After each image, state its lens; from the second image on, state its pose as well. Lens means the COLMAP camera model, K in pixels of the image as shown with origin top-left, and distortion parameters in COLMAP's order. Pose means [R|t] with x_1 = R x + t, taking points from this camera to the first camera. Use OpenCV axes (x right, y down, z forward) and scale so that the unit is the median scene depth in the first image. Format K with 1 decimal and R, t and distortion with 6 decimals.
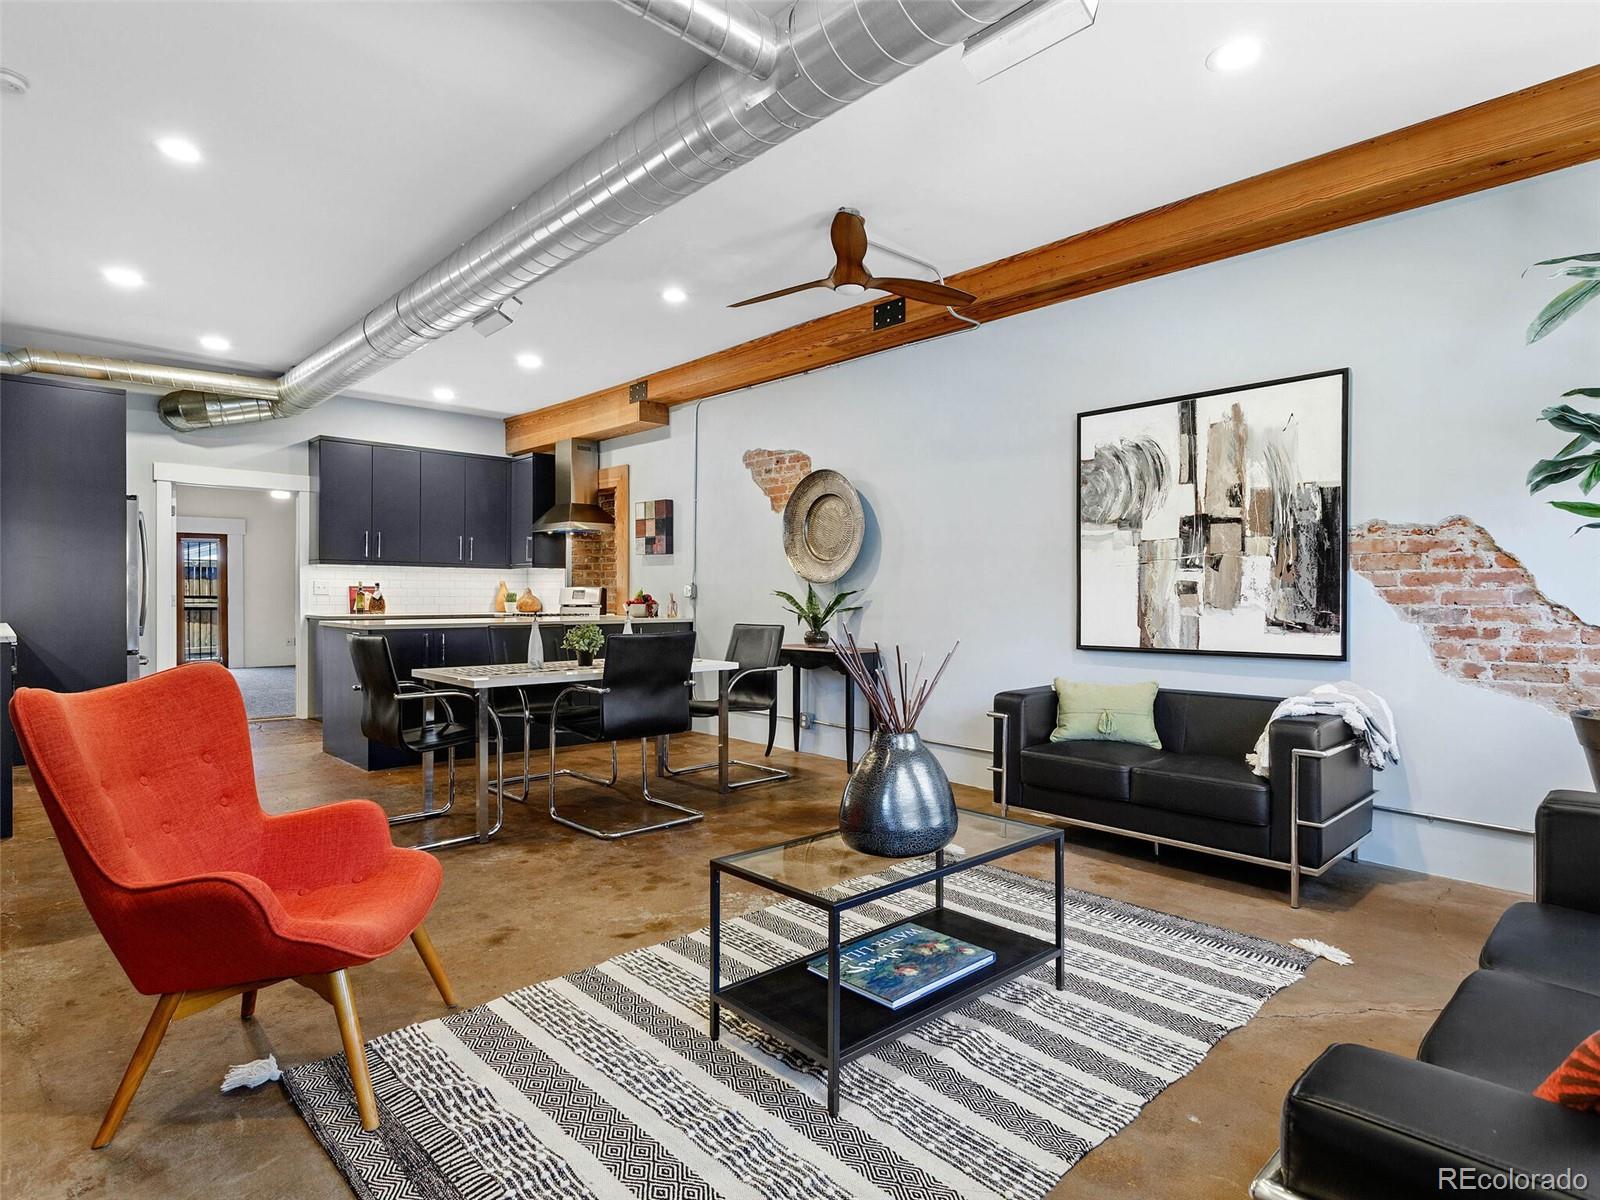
lens RADIAL K [[859.7, 0, 805.0], [0, 859.7, 602.7], [0, 0, 1]] dist [0.003315, 0.003142]
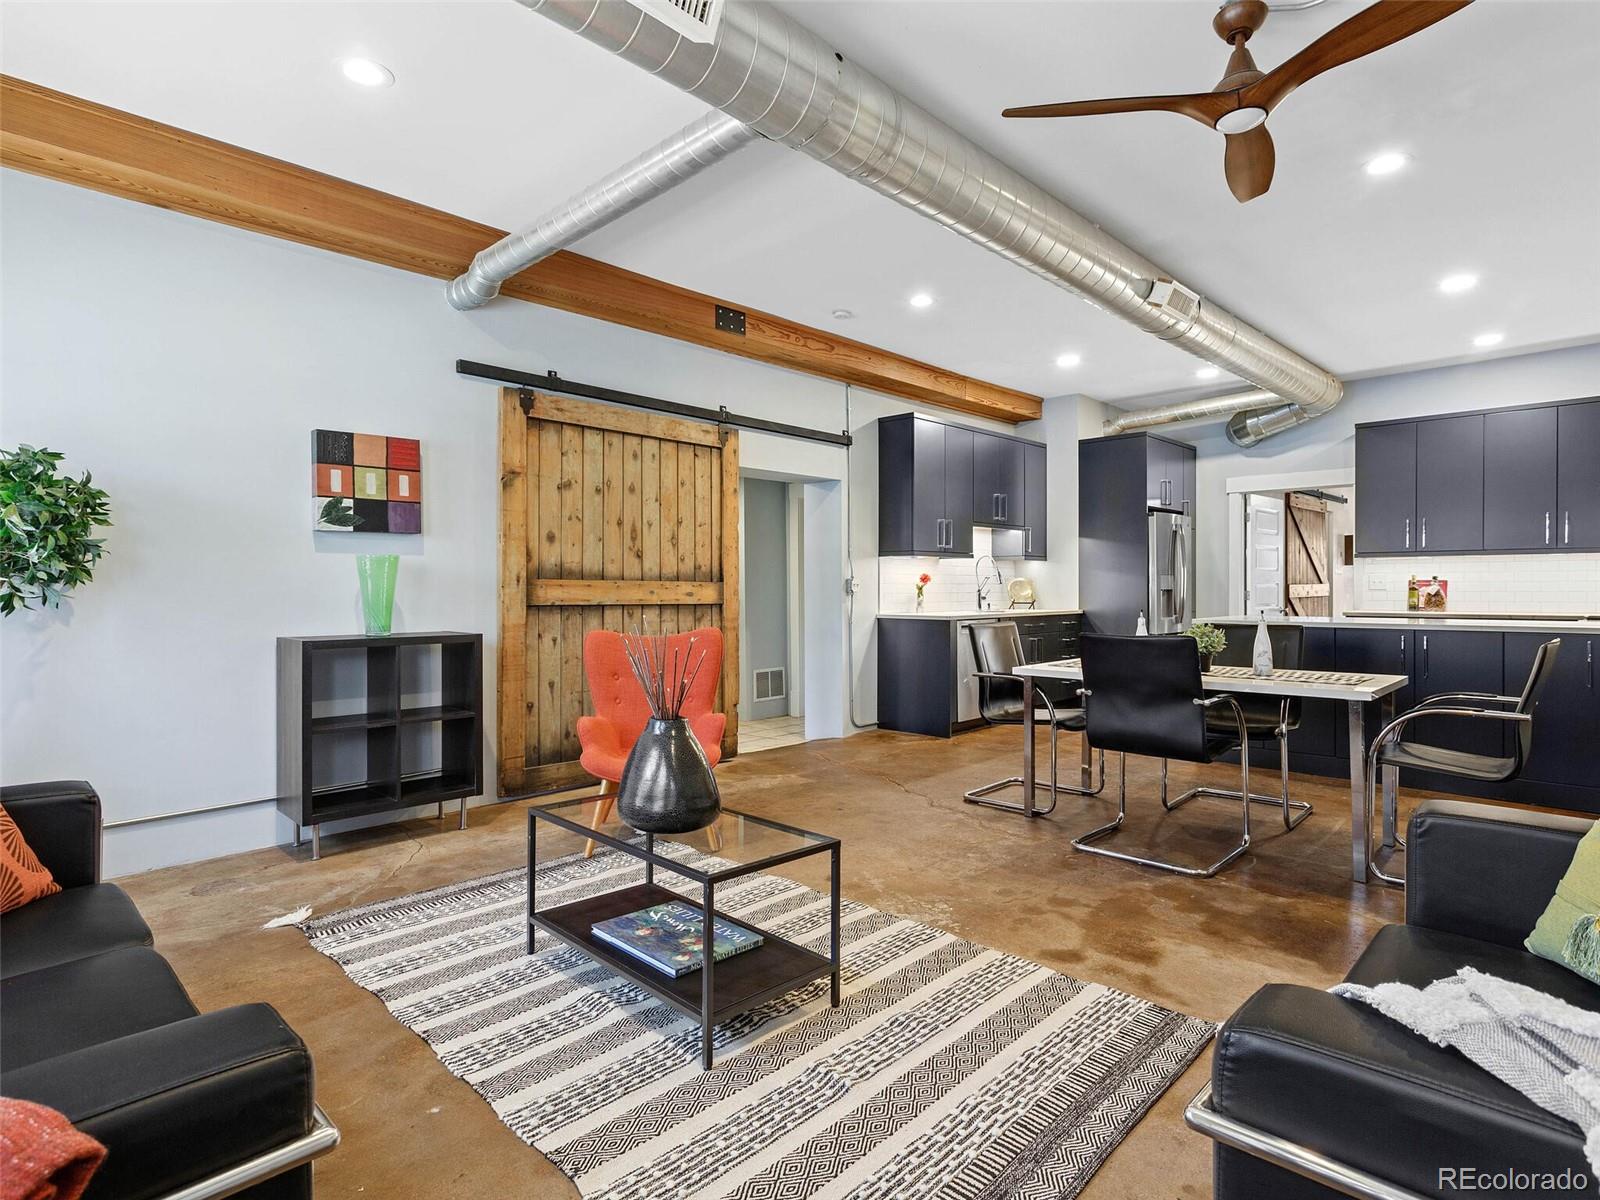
lens RADIAL K [[856.5, 0, 807.1], [0, 856.5, 593.0], [0, 0, 1]] dist [0.004800, 0.001074]
pose [[0.043495, 0.001650, -0.999052, 0.474111], [-0.006089, 0.999981, 0.001387, -0.004582], [0.999035, 0.006023, 0.043505, 0.445348]]
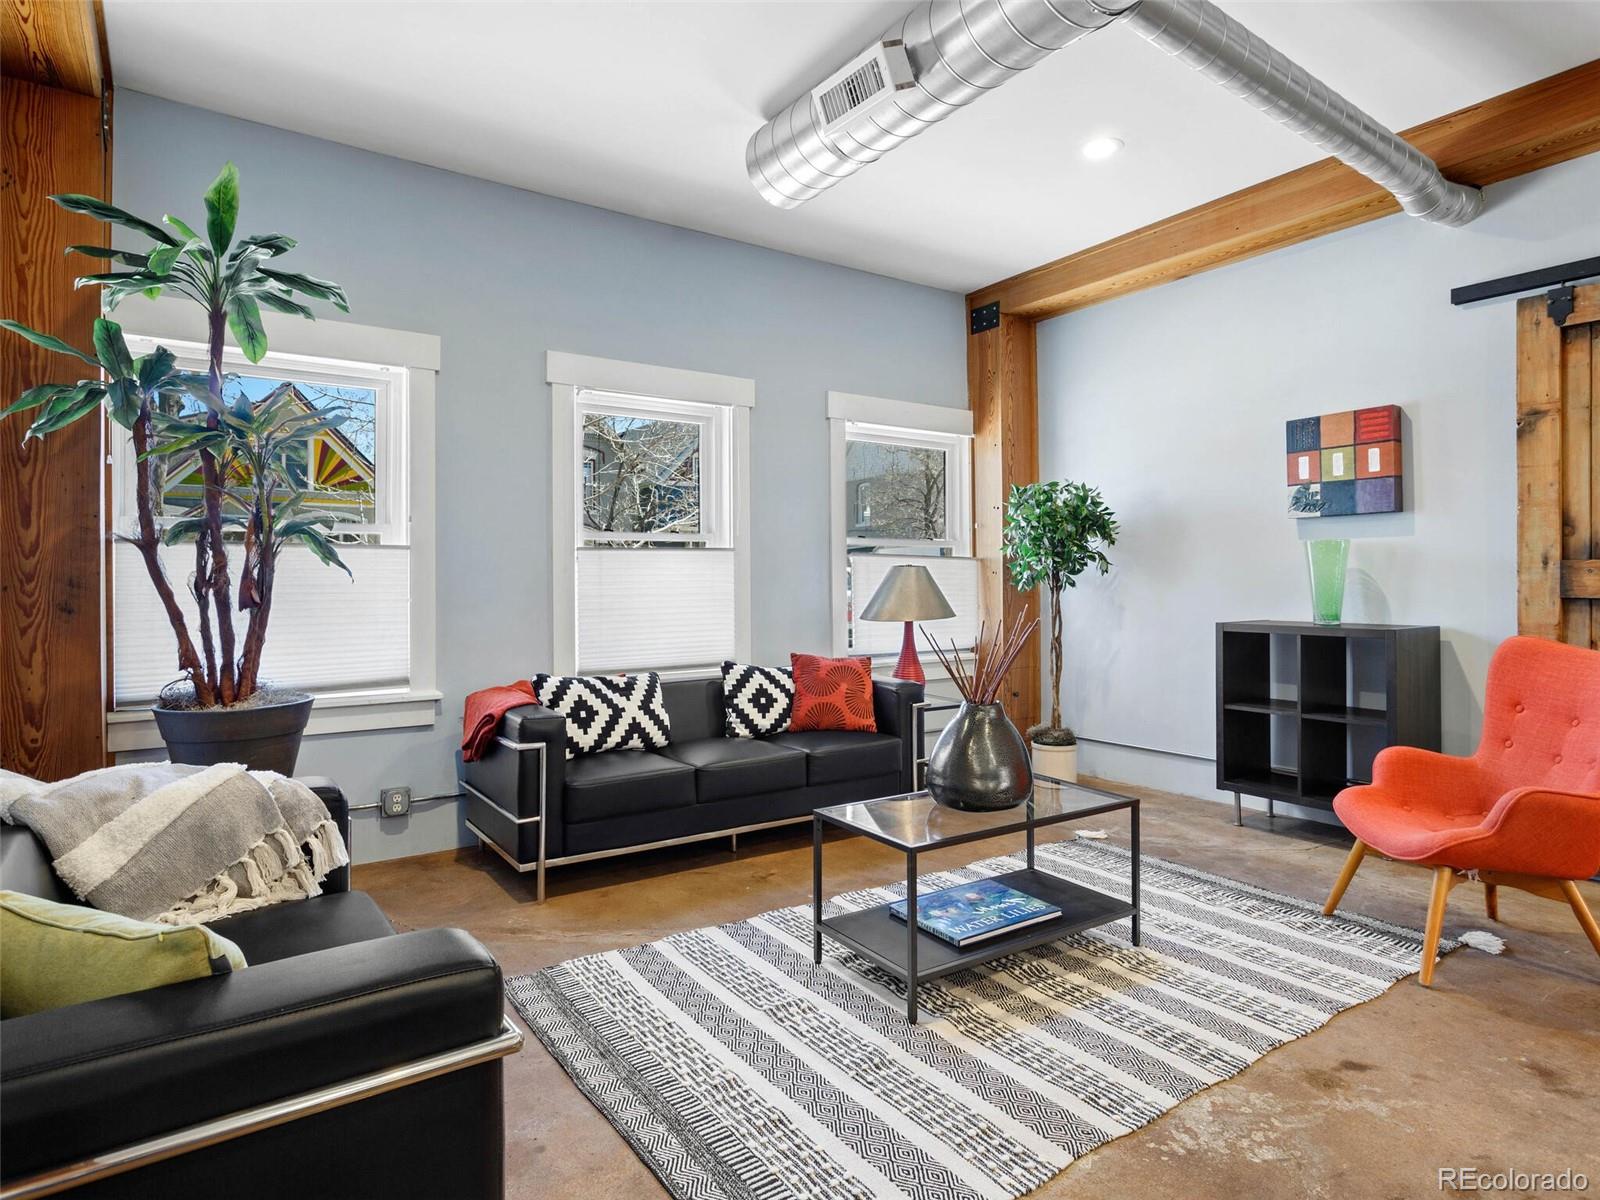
lens RADIAL K [[915.3, 0, 807.7], [0, 915.3, 580.6], [0, 0, 1]] dist [-0.006848, -0.001177]
pose [[-0.988096, 0.002367, 0.153819, 0.057768], [0.004096, 0.999932, 0.010928, -0.010126], [-0.153783, 0.011428, -0.988039, 0.879683]]
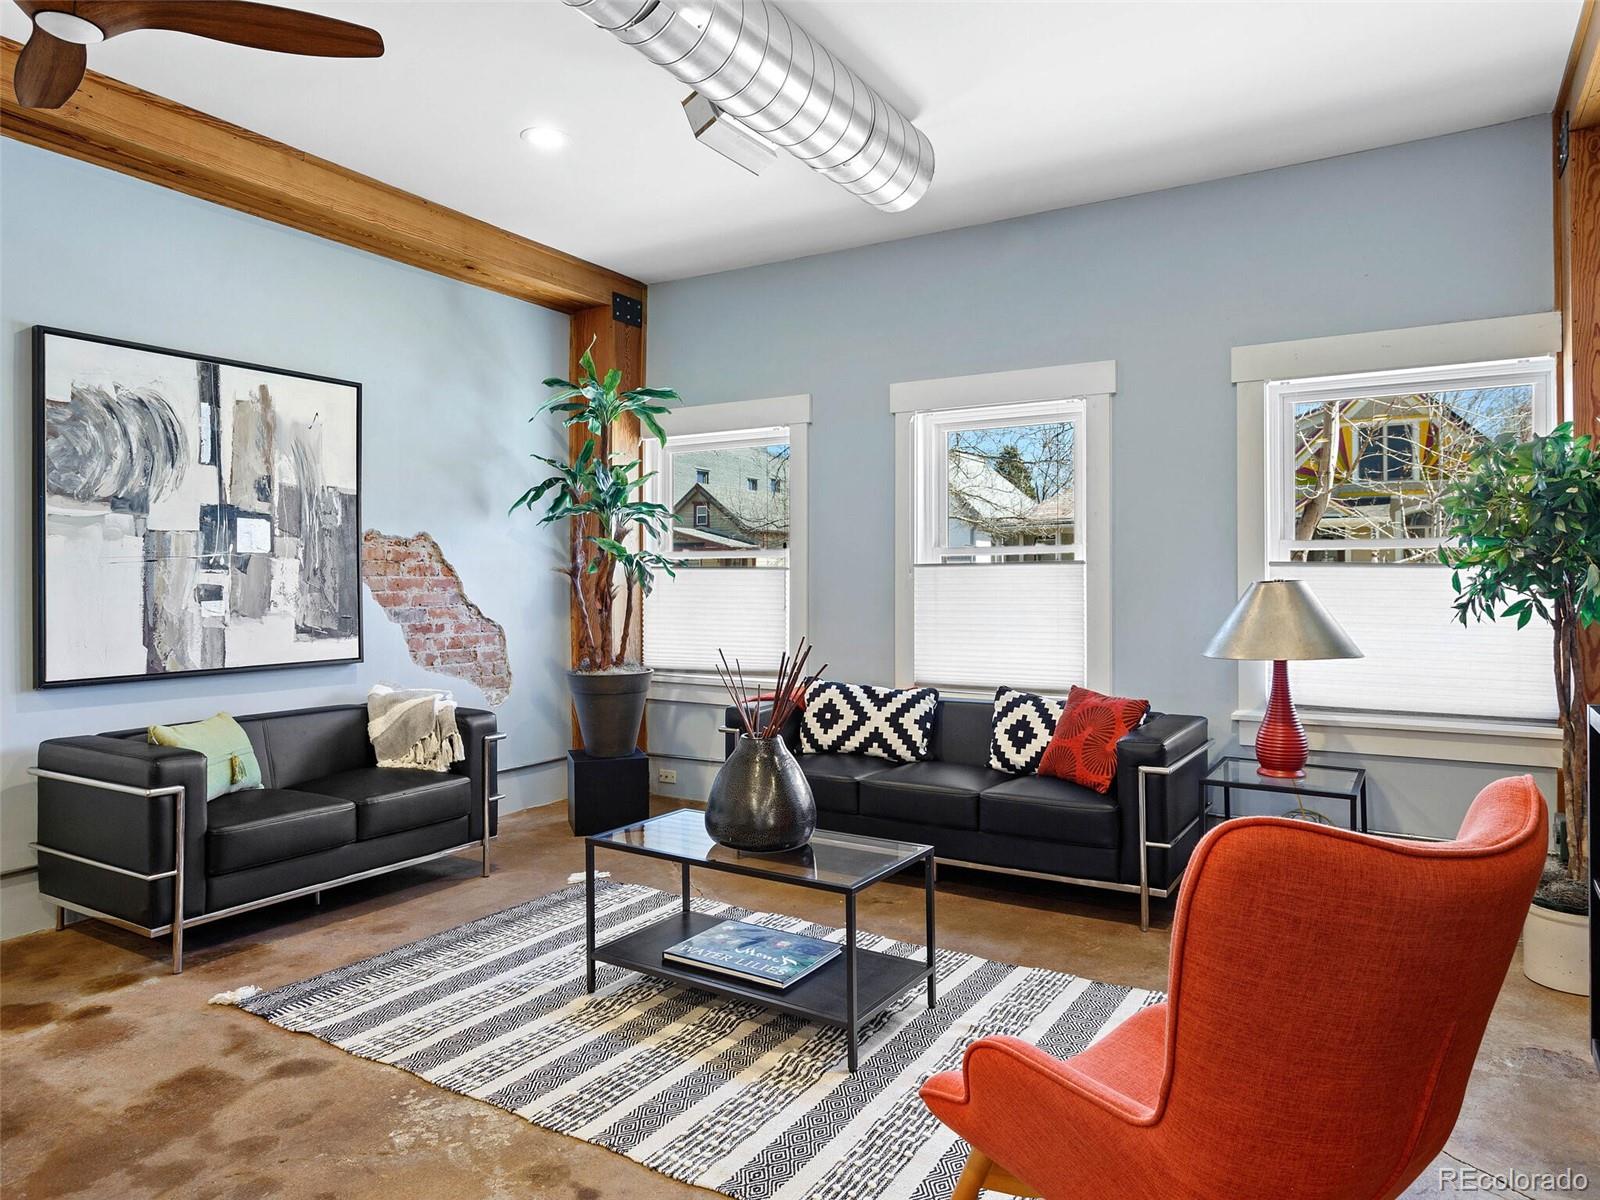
lens RADIAL K [[1028.4, 0, 804.0], [0, 1028.4, 577.2], [0, 0, 1]] dist [-0.001498, 0.000953]
pose [[-0.256740, 0.003094, 0.966476, -0.455458], [0.009246, 0.999957, -0.000745, -0.018886], [-0.966436, 0.008745, -0.256757, 0.505161]]
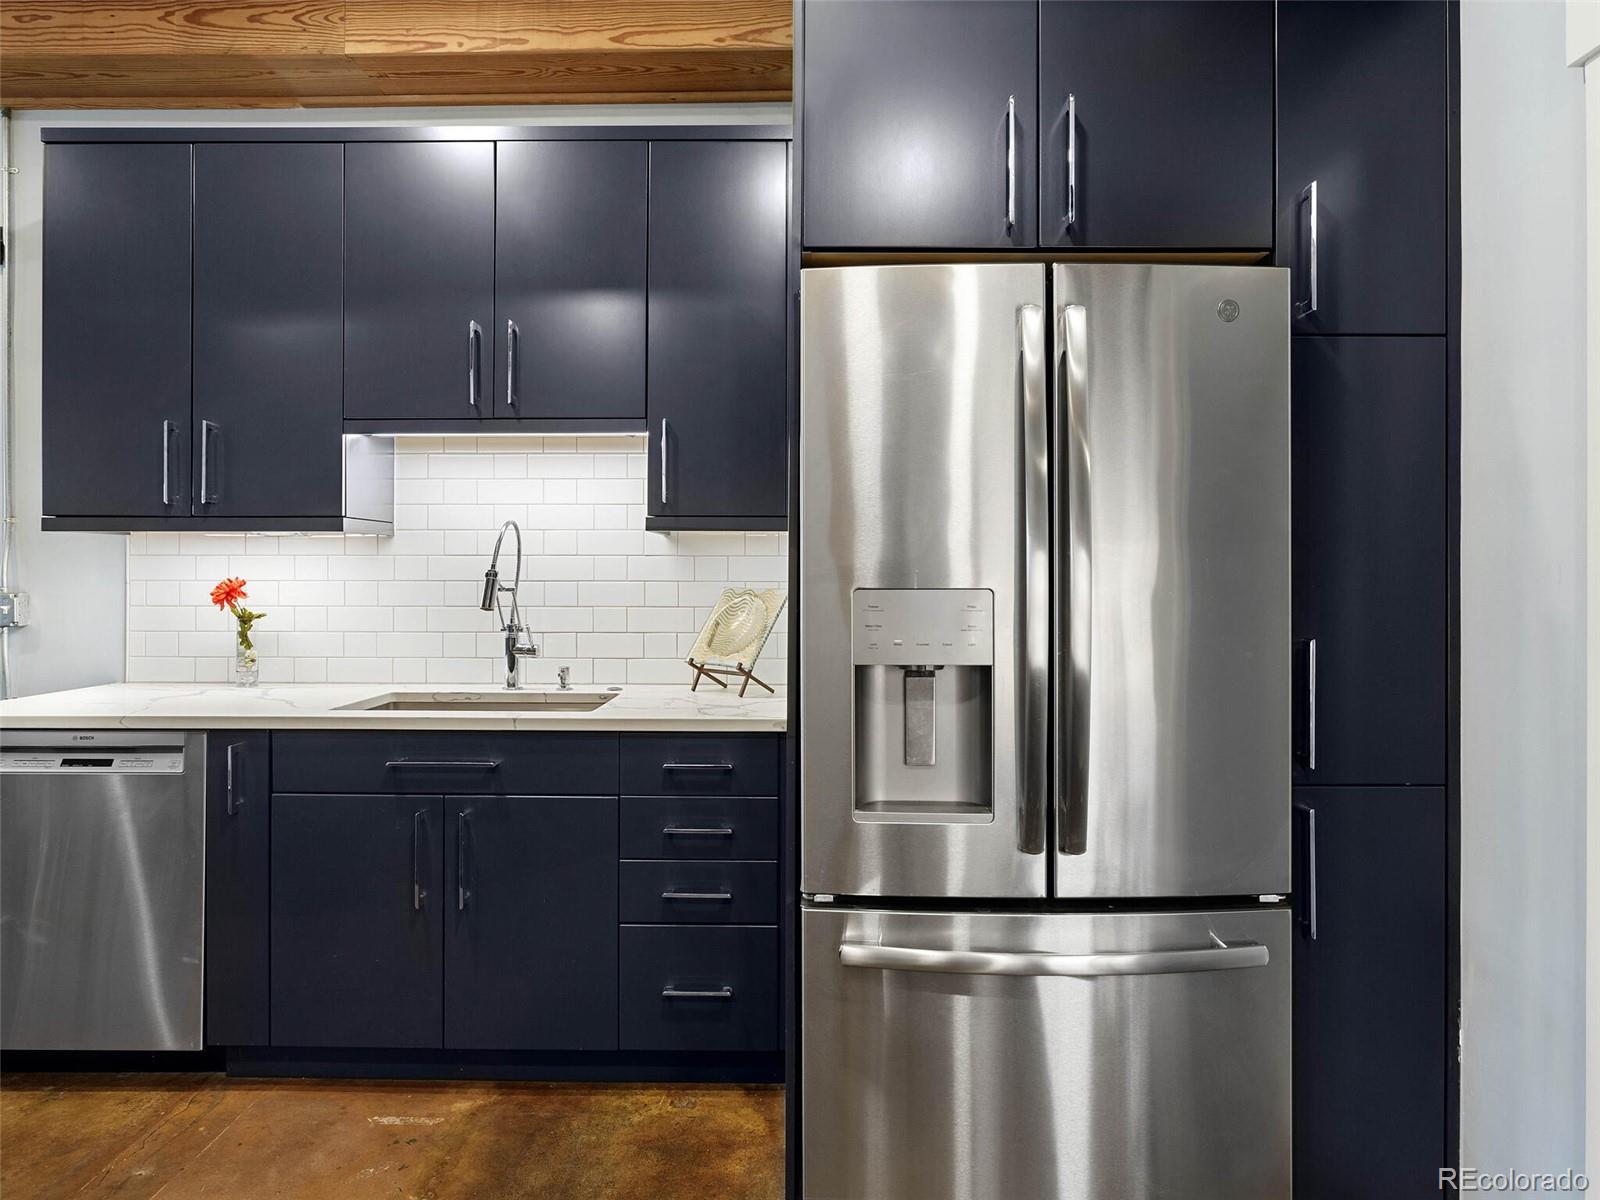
lens RADIAL K [[1000.9, 0, 802.1], [0, 1000.9, 573.6], [0, 0, 1]] dist [-0.001809, 0.001382]
pose [[-0.698687, -0.006441, -0.715398, -0.580904], [-0.010556, 0.999943, 0.001306, -0.037992], [0.715349, 0.008465, -0.698716, 1.233192]]
